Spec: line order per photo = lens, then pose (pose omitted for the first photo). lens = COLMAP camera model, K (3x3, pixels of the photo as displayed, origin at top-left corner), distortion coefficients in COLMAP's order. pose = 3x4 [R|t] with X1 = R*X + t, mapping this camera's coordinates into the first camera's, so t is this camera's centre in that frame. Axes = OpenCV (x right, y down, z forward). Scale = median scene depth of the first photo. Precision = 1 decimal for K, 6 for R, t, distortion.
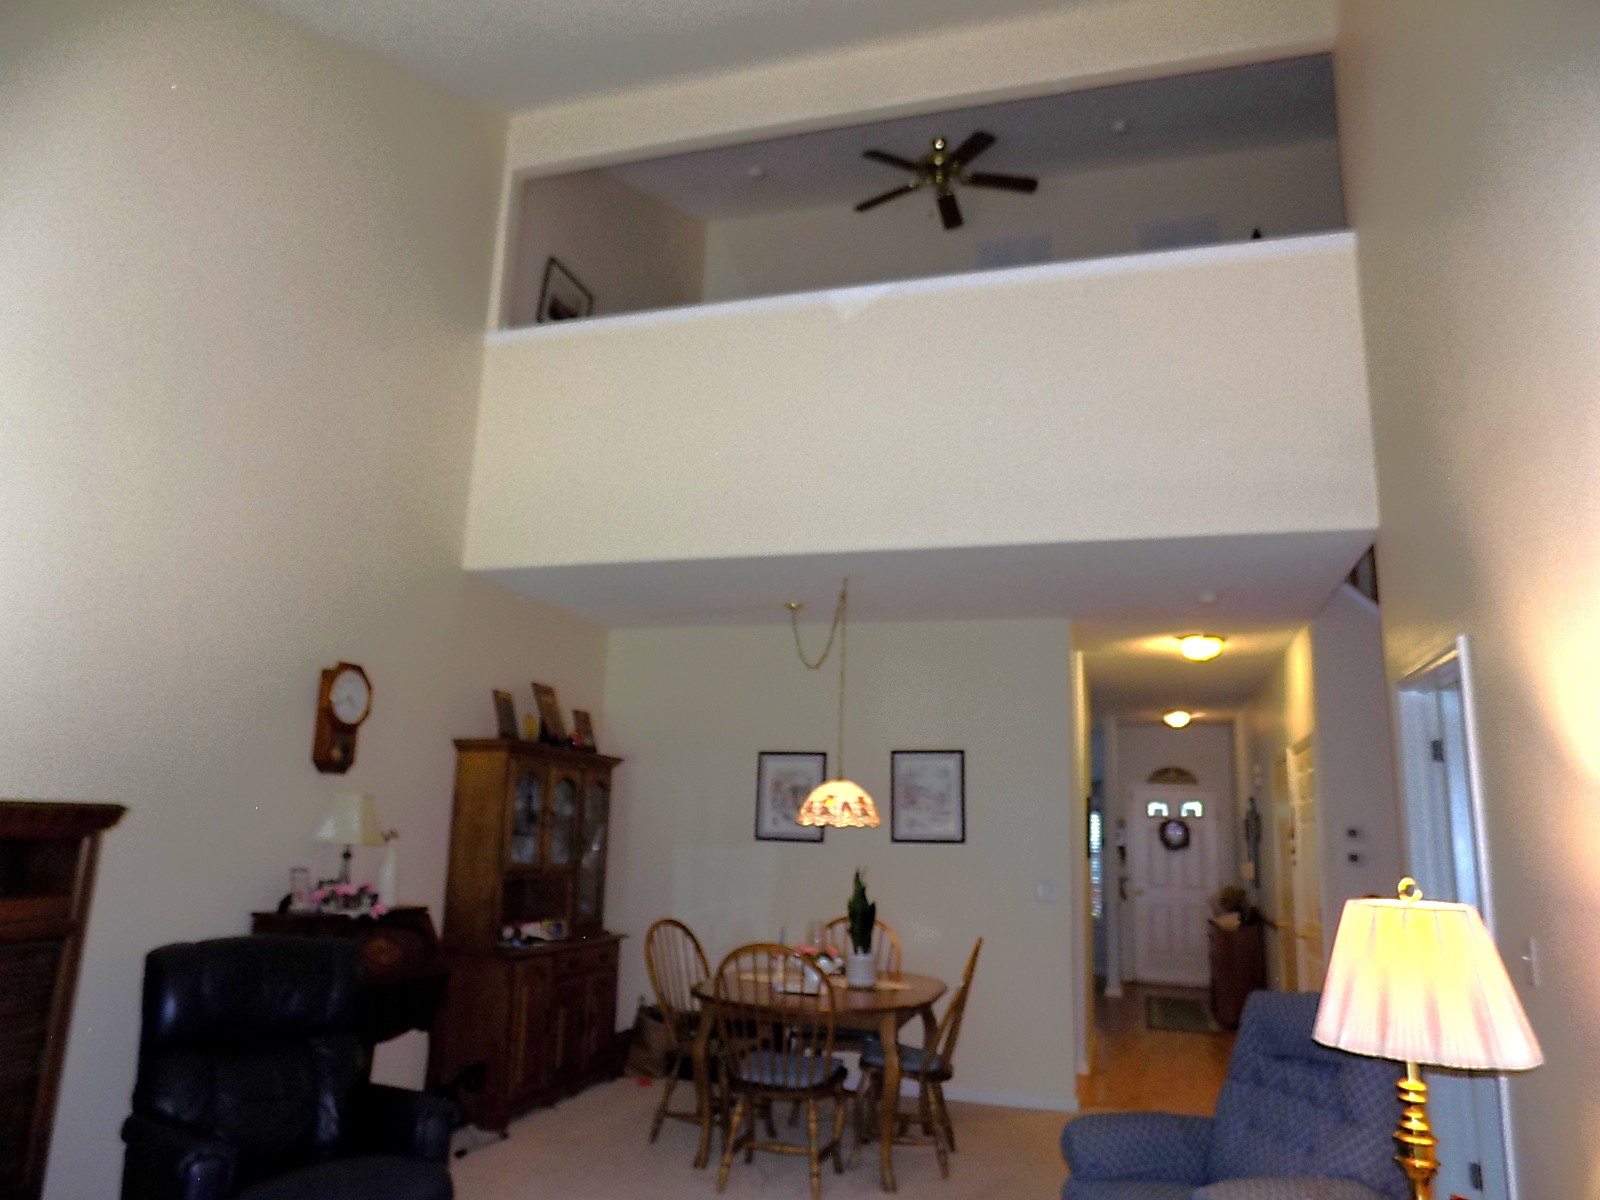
lens RADIAL K [[1074.6, 0, 805.9], [0, 1074.6, 591.2], [0, 0, 1]] dist [-0.080781, 0.078037]
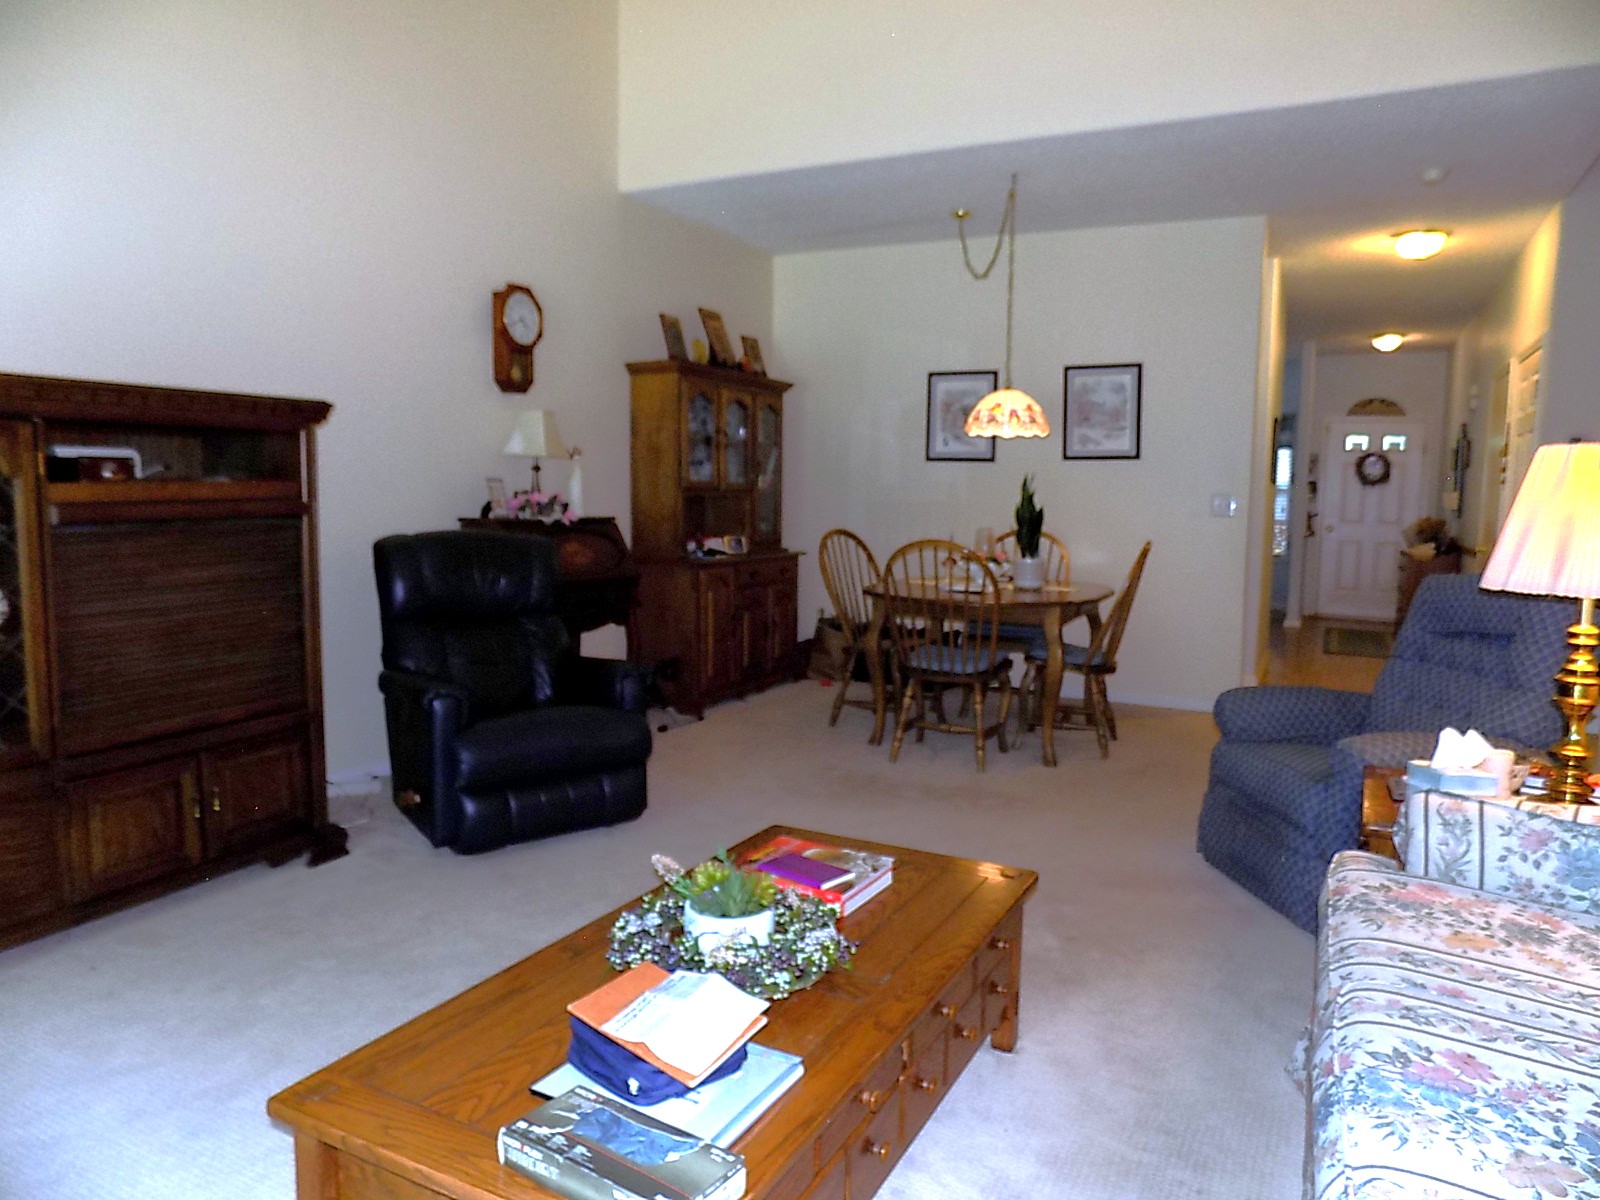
lens RADIAL K [[1074.6, 0, 805.9], [0, 1074.6, 591.2], [0, 0, 1]] dist [-0.080781, 0.078037]
pose [[0.985468, -0.000250, -0.169861, 0.015356], [0.052105, 0.952235, 0.300888, 0.047657], [0.161672, -0.305366, 0.938410, -0.006270]]
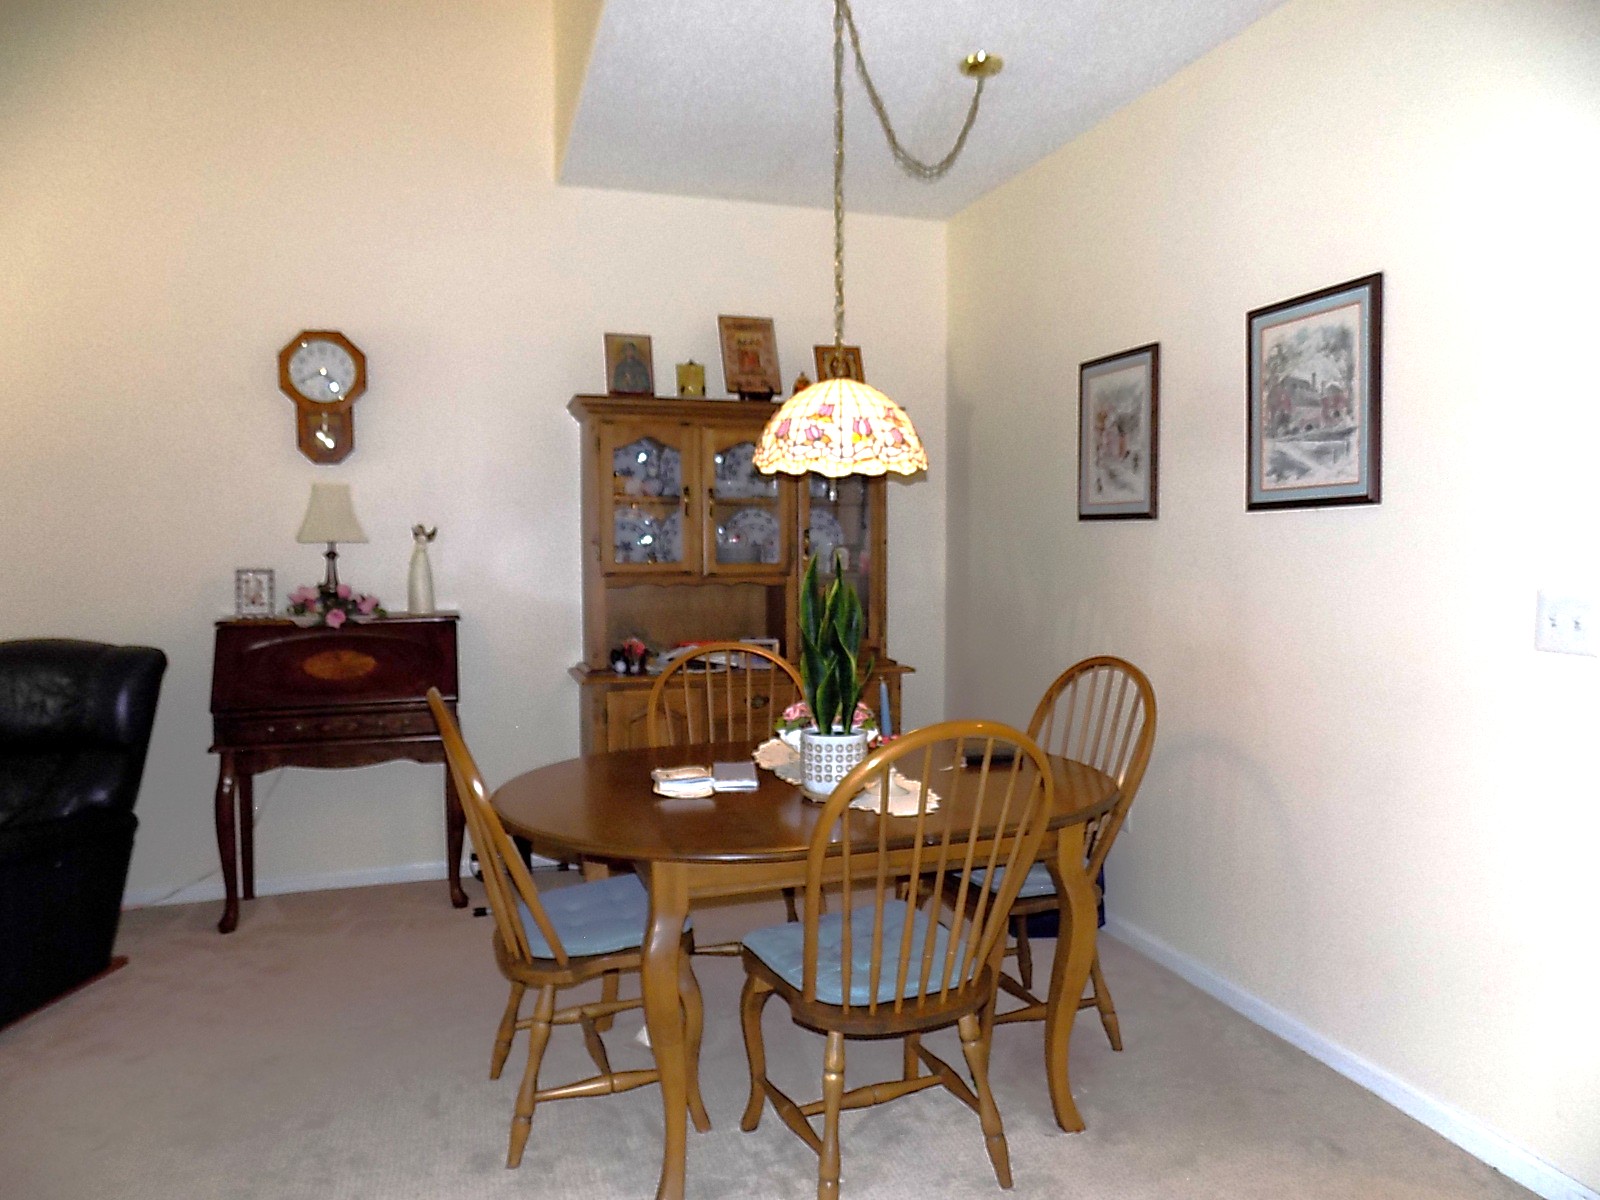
lens RADIAL K [[1074.6, 0, 805.9], [0, 1074.6, 591.2], [0, 0, 1]] dist [-0.080781, 0.078037]
pose [[0.560154, 0.007698, -0.828353, 0.413314], [0.202178, 0.968447, 0.145718, 0.191712], [0.803338, -0.249099, 0.540923, 0.695572]]
